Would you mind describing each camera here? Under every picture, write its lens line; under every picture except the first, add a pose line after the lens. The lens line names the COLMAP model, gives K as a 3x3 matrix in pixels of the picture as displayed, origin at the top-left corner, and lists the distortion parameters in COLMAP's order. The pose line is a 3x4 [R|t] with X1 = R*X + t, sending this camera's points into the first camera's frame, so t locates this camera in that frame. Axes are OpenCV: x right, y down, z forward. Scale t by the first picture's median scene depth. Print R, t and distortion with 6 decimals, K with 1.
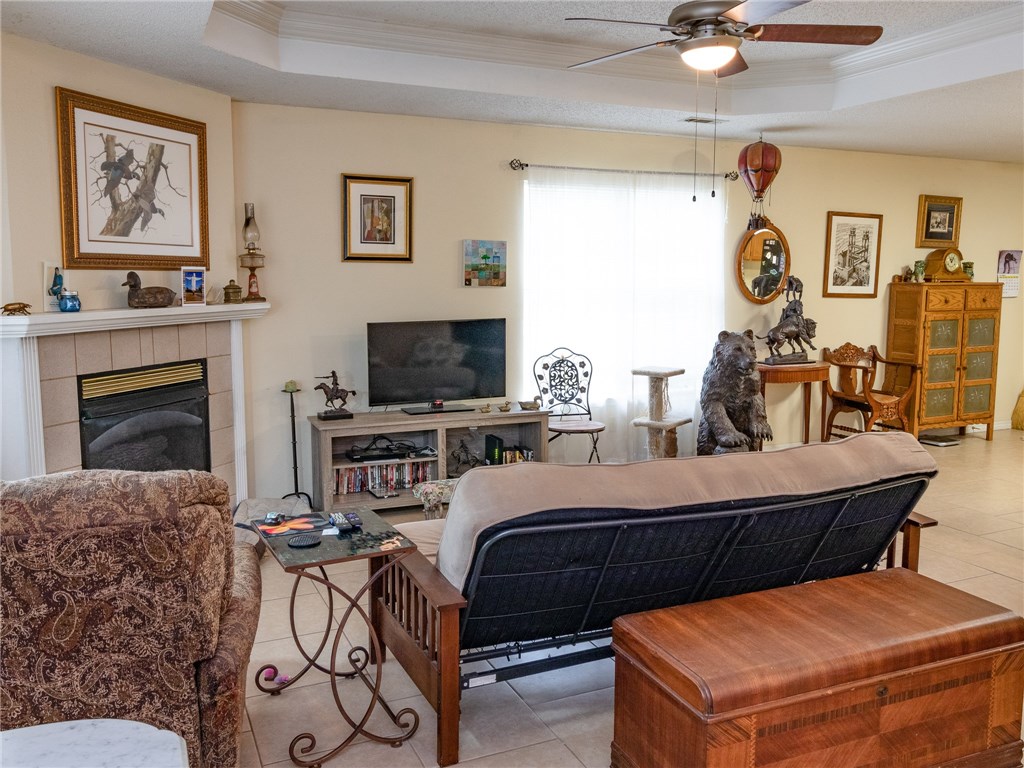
lens RADIAL K [[867.3, 0, 515.8], [0, 867.3, 377.7], [0, 0, 1]] dist [0.004700, -0.025242]
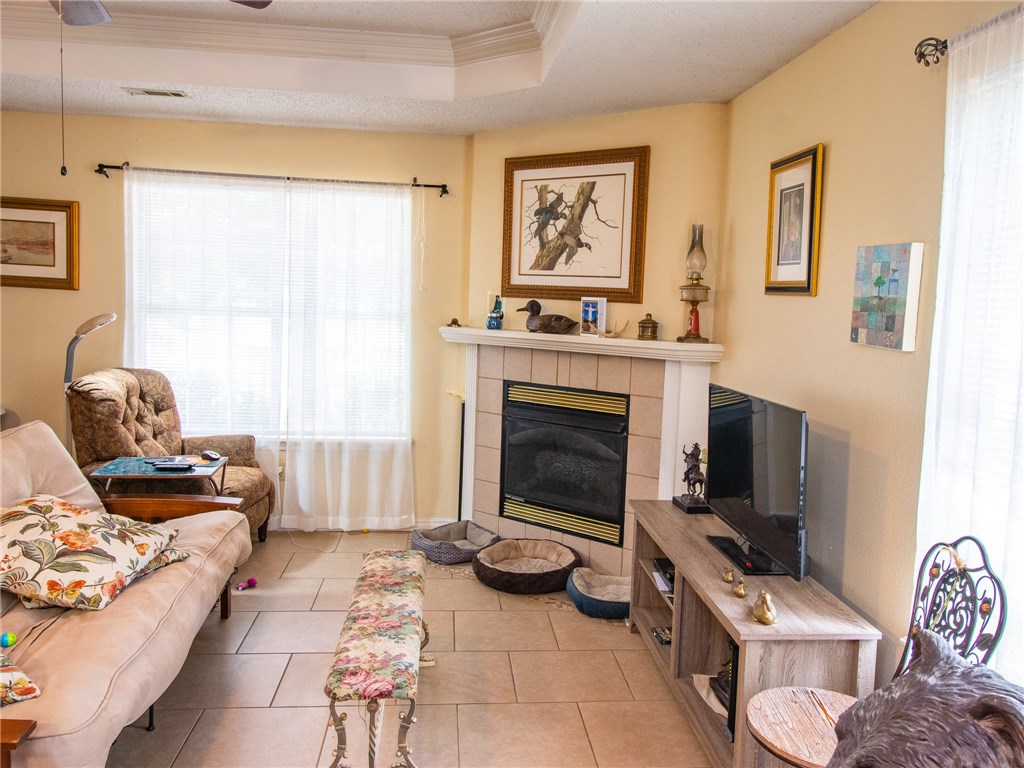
lens RADIAL K [[867.3, 0, 520.3], [0, 867.3, 383.1], [0, 0, 1]] dist [0.004700, -0.025242]
pose [[-0.370546, 0.077258, -0.925595, 0.629101], [-0.148586, 0.978770, 0.141181, -0.169250], [0.916852, 0.189844, -0.351200, 1.367932]]
